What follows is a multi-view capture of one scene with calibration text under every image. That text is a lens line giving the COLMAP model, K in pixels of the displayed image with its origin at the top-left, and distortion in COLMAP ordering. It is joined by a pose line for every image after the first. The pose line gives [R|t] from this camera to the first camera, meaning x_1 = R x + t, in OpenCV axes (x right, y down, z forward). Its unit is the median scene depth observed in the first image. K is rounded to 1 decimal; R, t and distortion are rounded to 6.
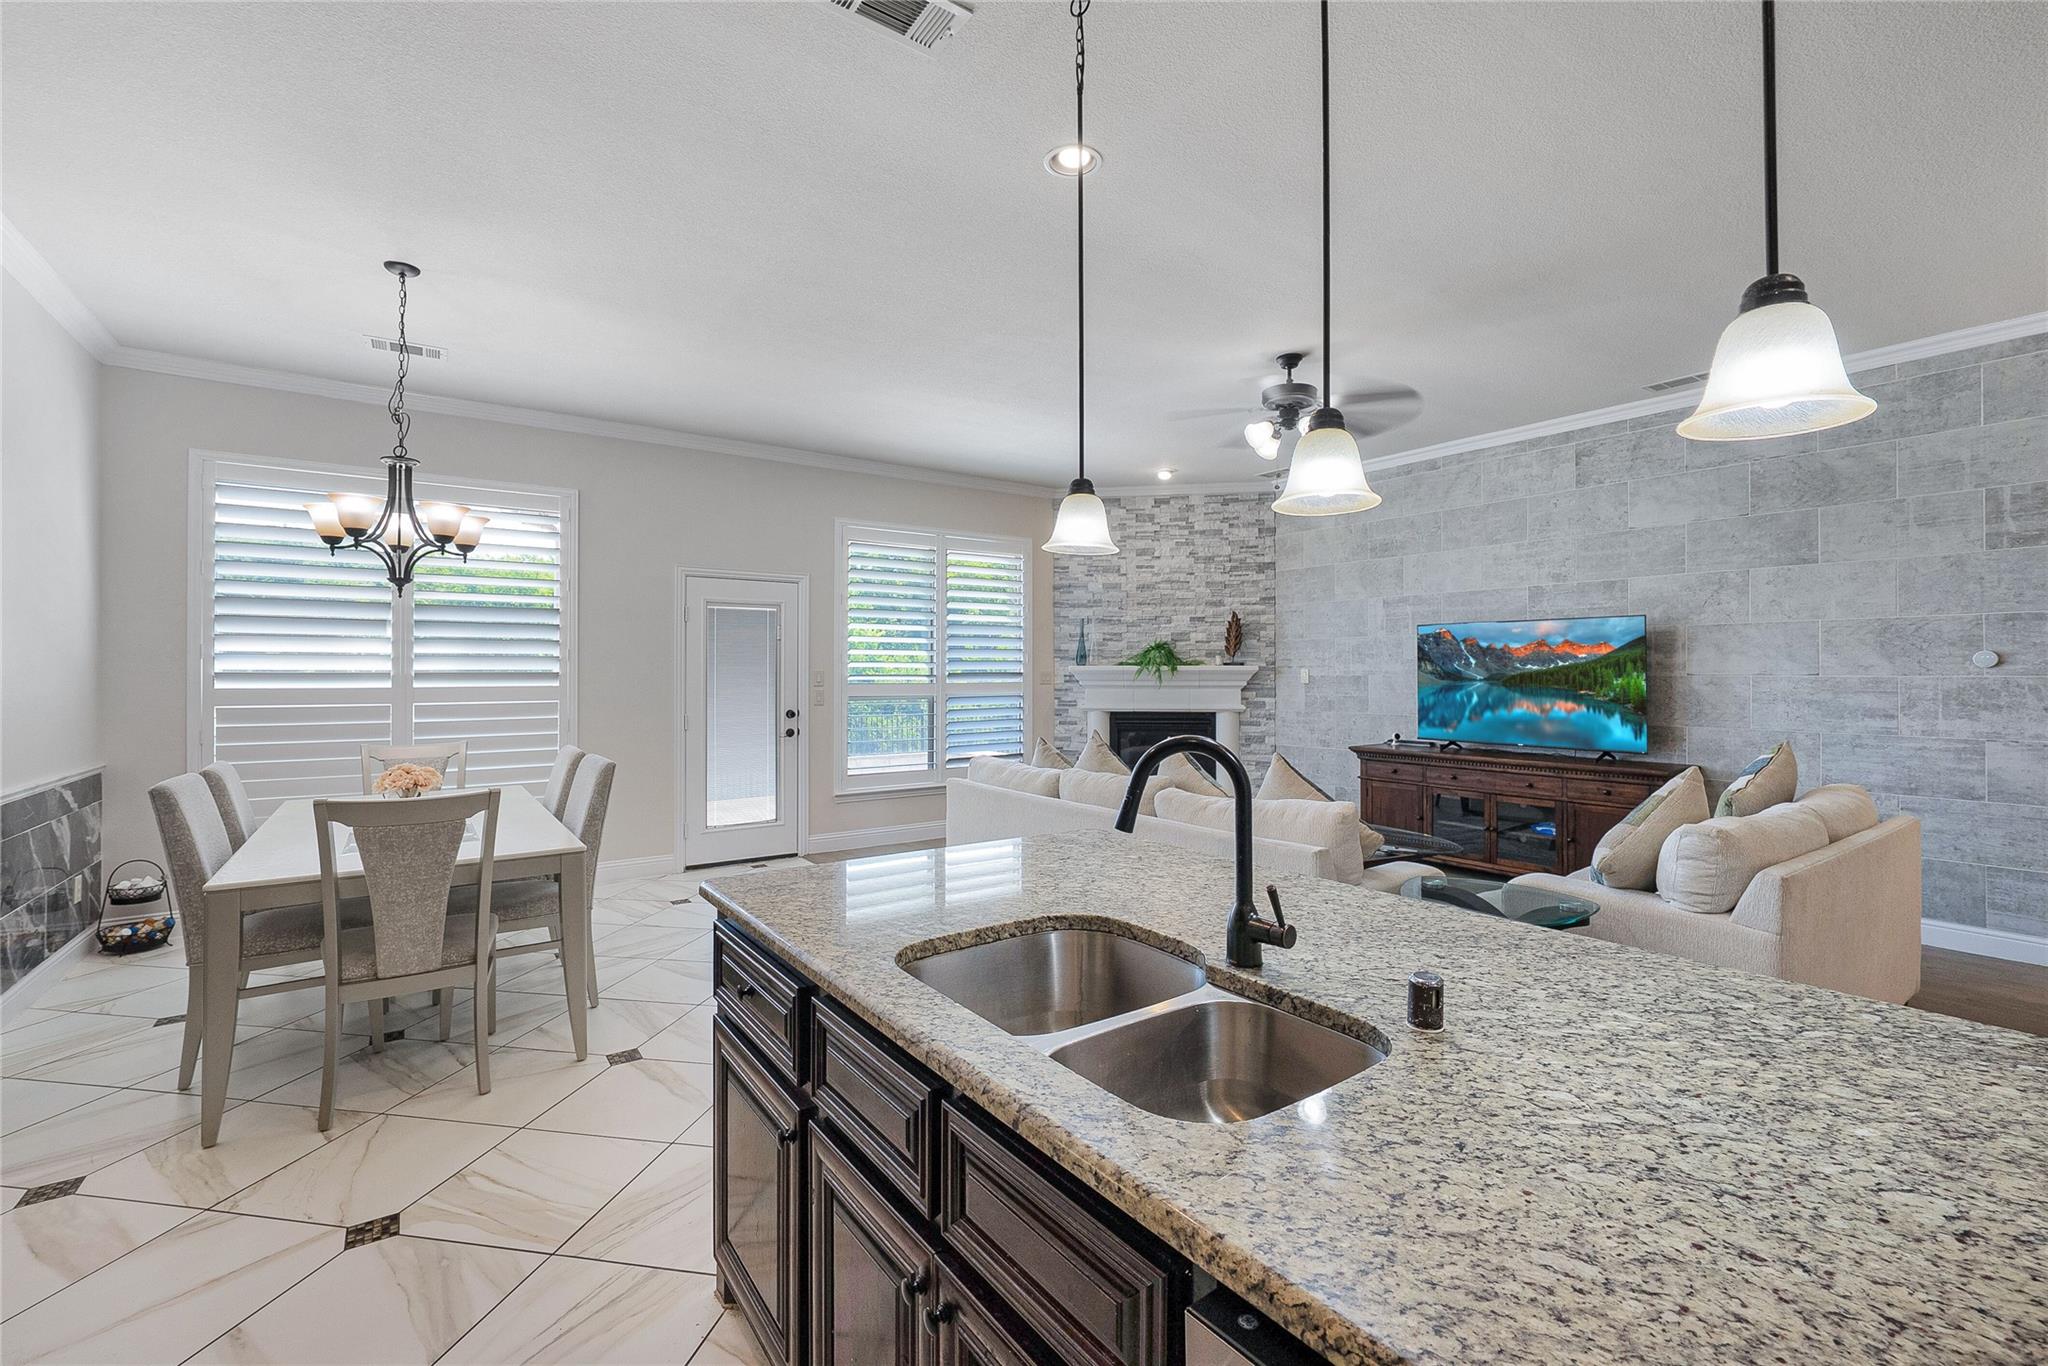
lens RADIAL K [[881.3, 0, 1031.2], [0, 881.3, 666.2], [0, 0, 1]] dist [-0.008590, 0.002484]
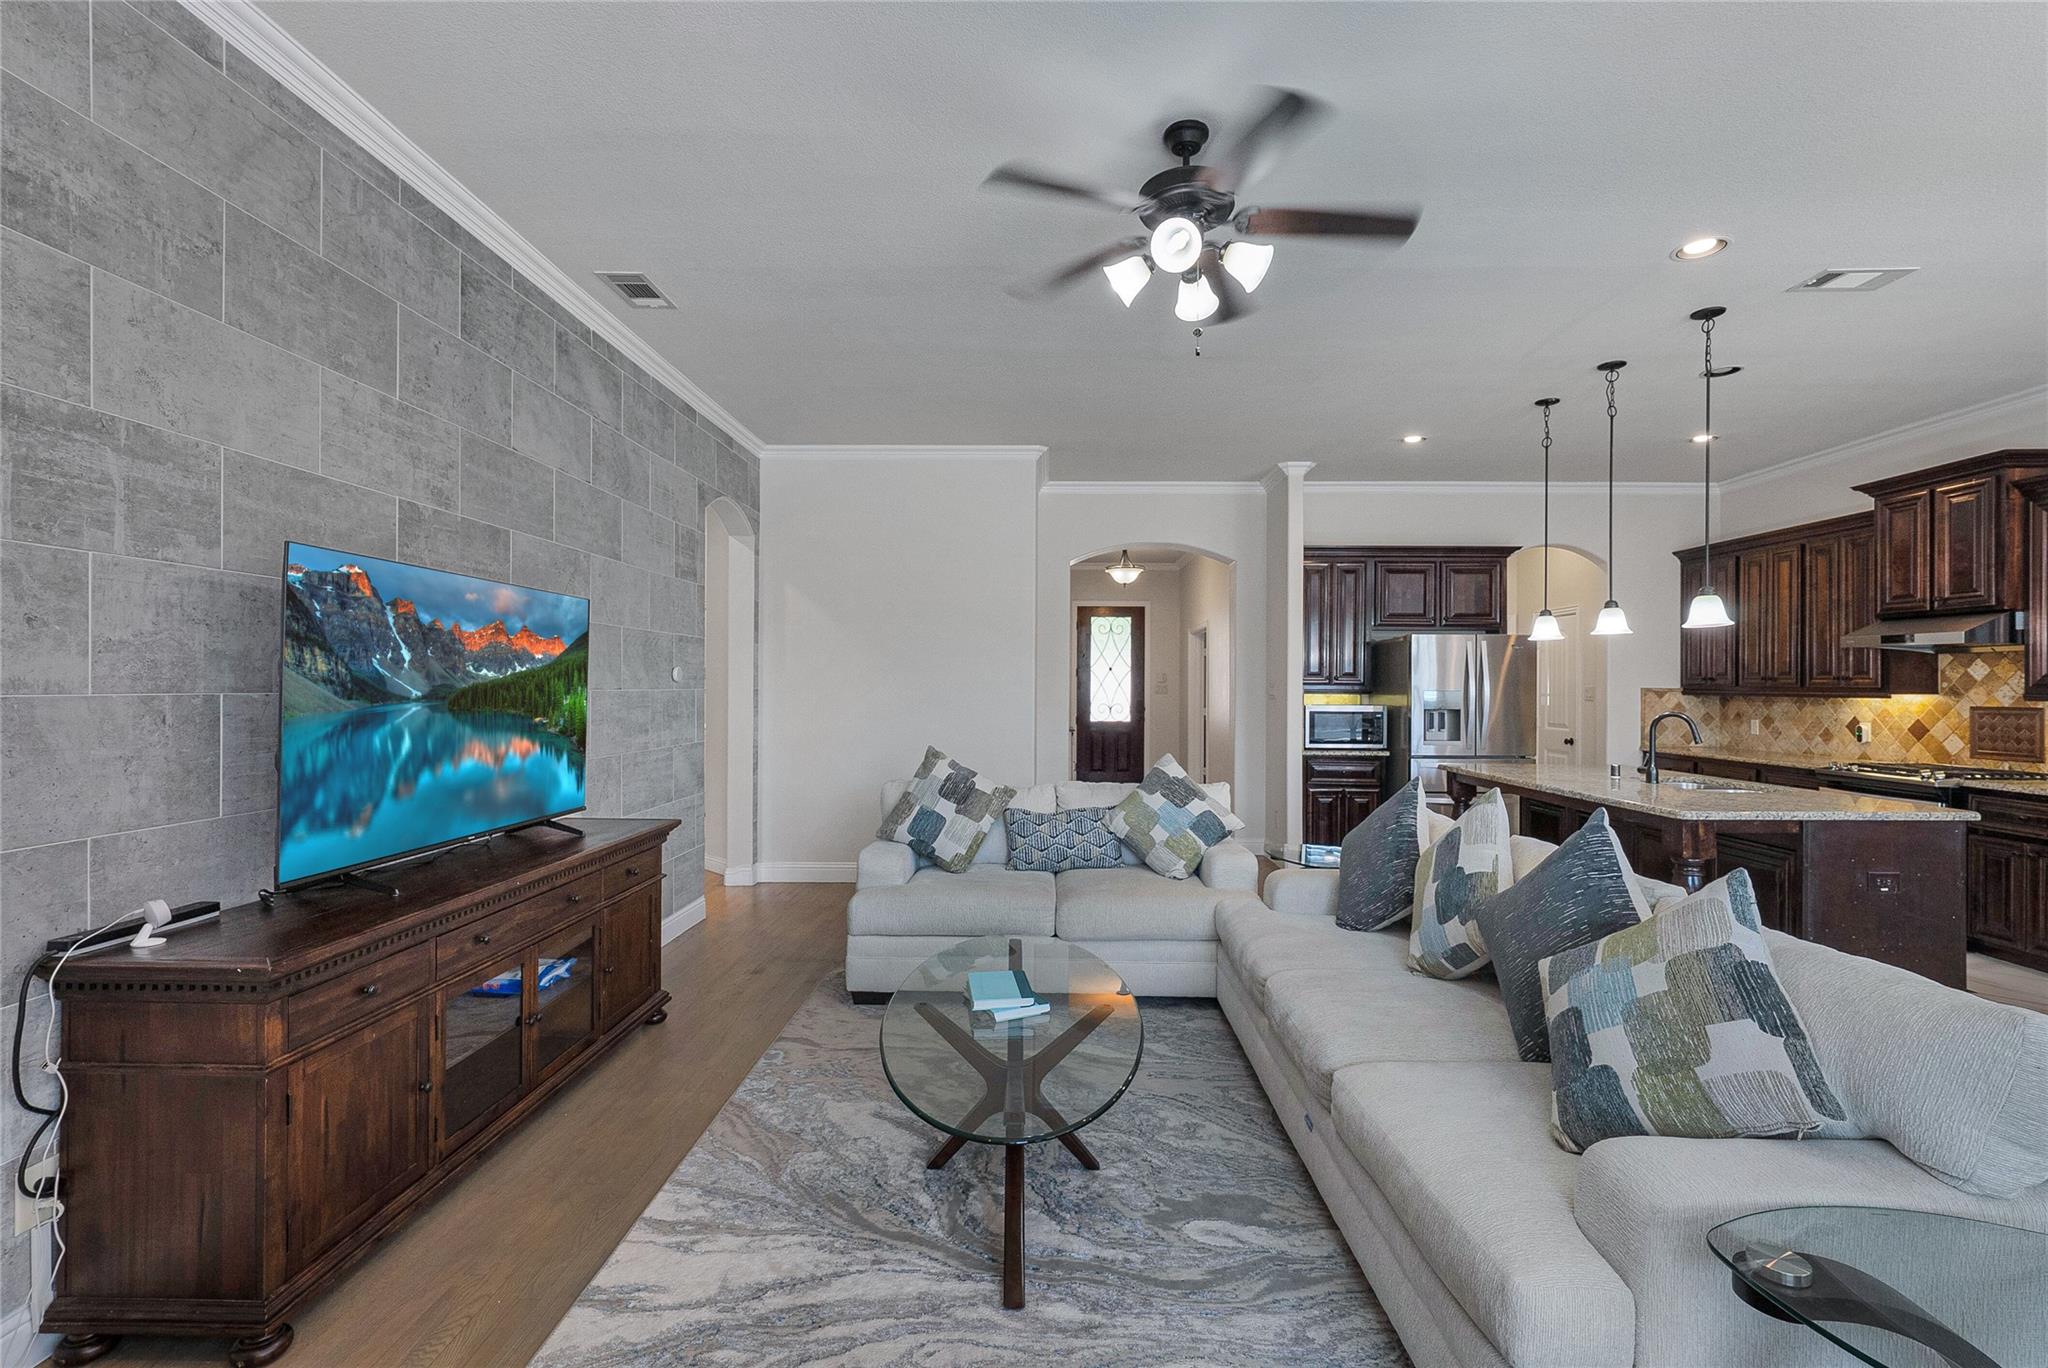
lens RADIAL K [[935.0, 0, 1029.1], [0, 935.0, 695.3], [0, 0, 1]] dist [0.006584, 0.000777]
pose [[-0.802073, -0.006954, 0.597185, 0.003698], [-0.009104, 0.999958, -0.000583, 0.015302], [-0.597156, -0.005904, -0.802103, 1.679475]]
